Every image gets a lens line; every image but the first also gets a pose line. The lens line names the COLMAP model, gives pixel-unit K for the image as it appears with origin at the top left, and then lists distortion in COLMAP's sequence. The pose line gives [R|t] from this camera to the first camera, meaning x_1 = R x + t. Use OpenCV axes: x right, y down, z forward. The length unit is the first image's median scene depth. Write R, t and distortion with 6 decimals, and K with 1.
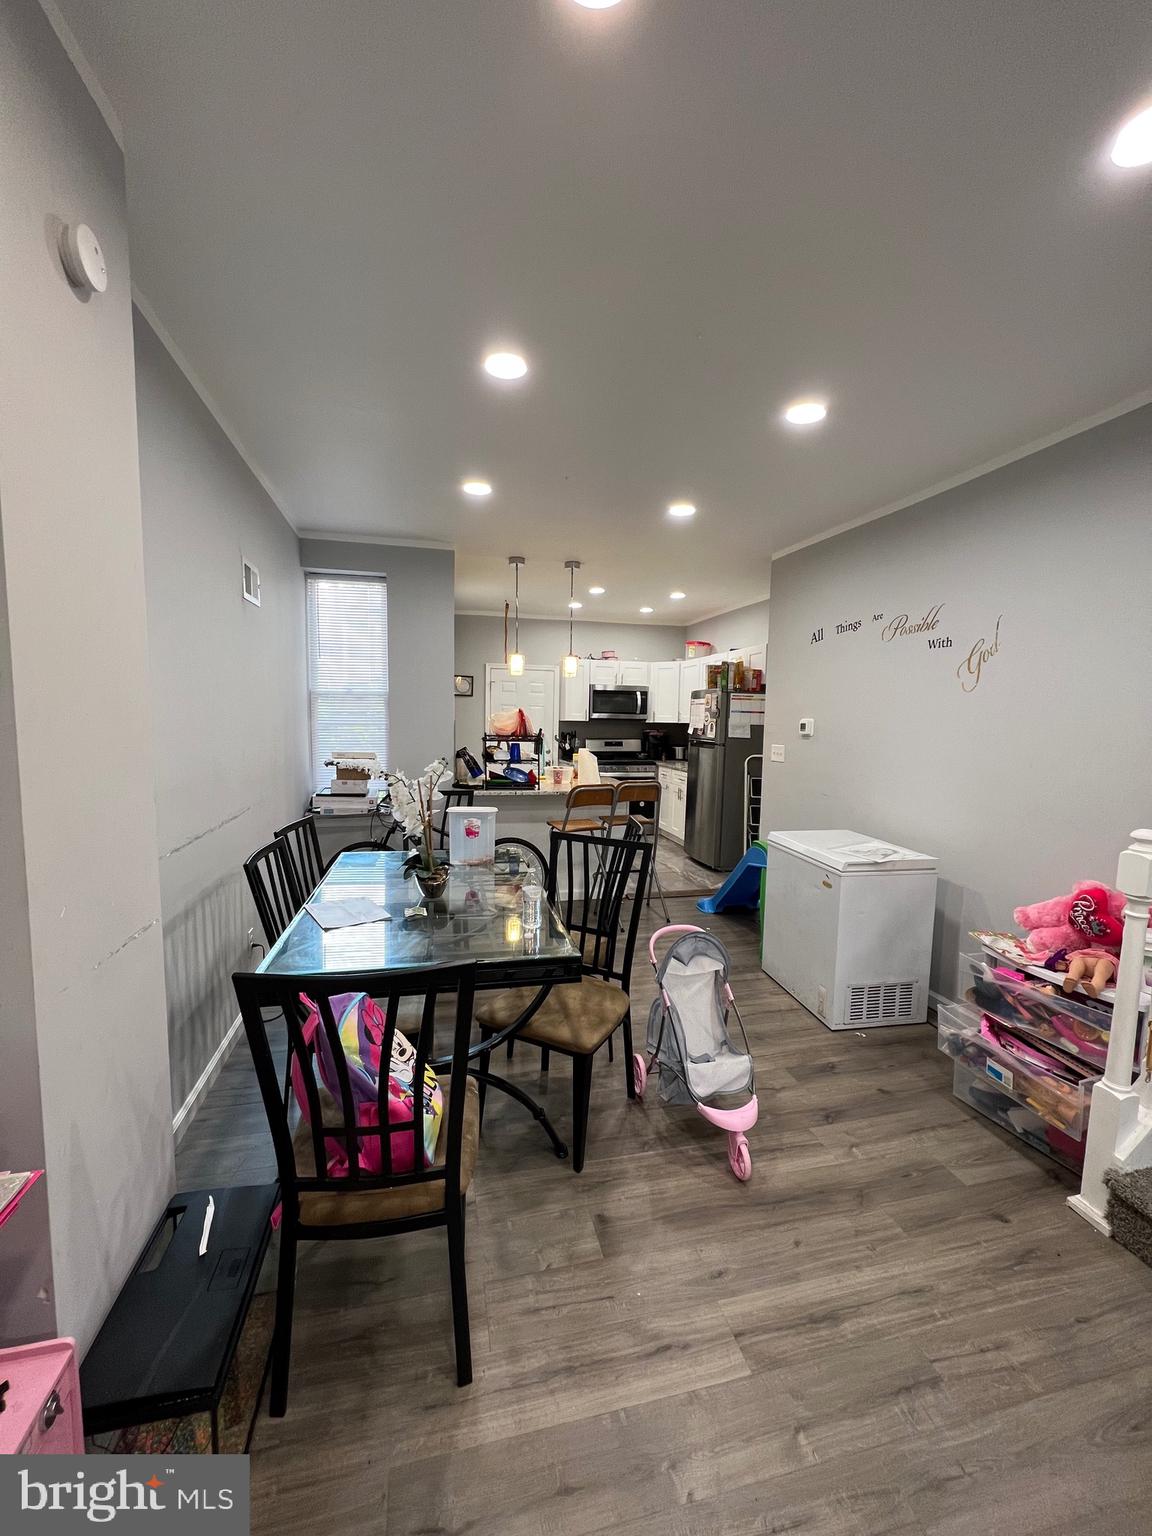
lens RADIAL K [[612.0, 0, 571.2], [0, 612.0, 771.2], [0, 0, 1]] dist [-0.001295, 0.000009]
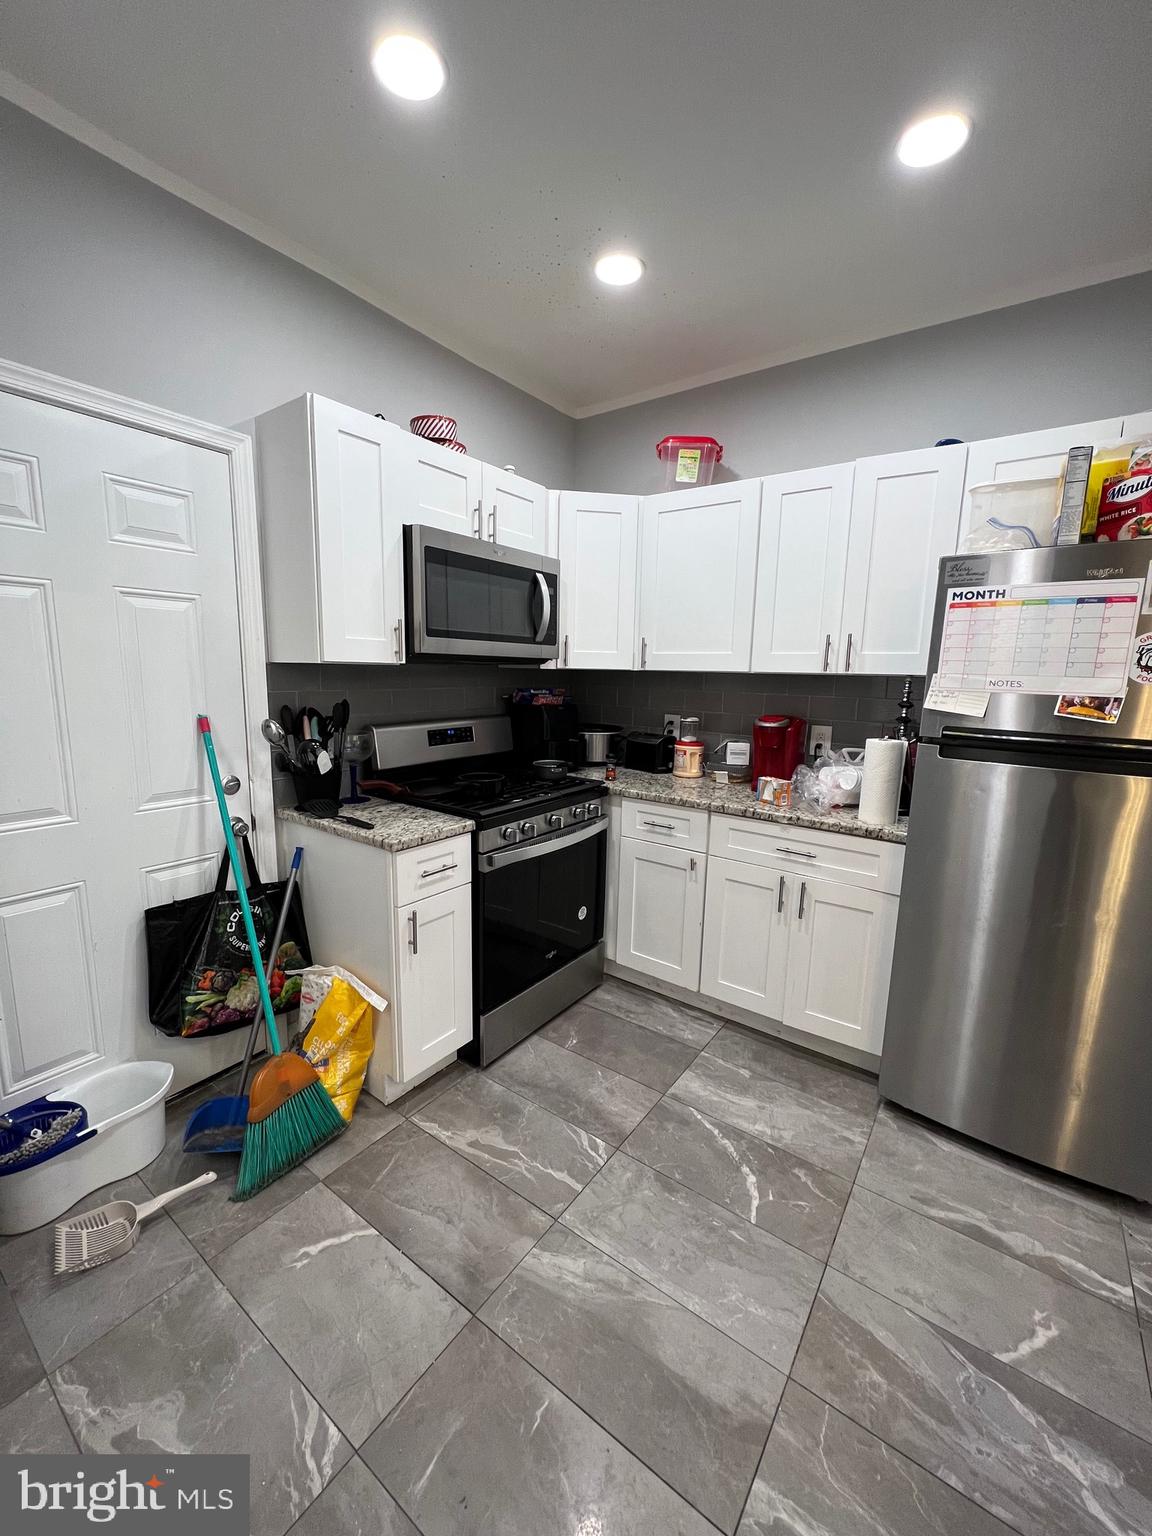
lens RADIAL K [[612.0, 0, 583.4], [0, 612.0, 764.0], [0, 0, 1]] dist [-0.001295, 0.000009]
pose [[0.756303, -0.096375, 0.647083, -0.092431], [0.048004, 0.994599, 0.092027, -0.057696], [-0.652457, -0.038538, 0.756845, 0.733663]]
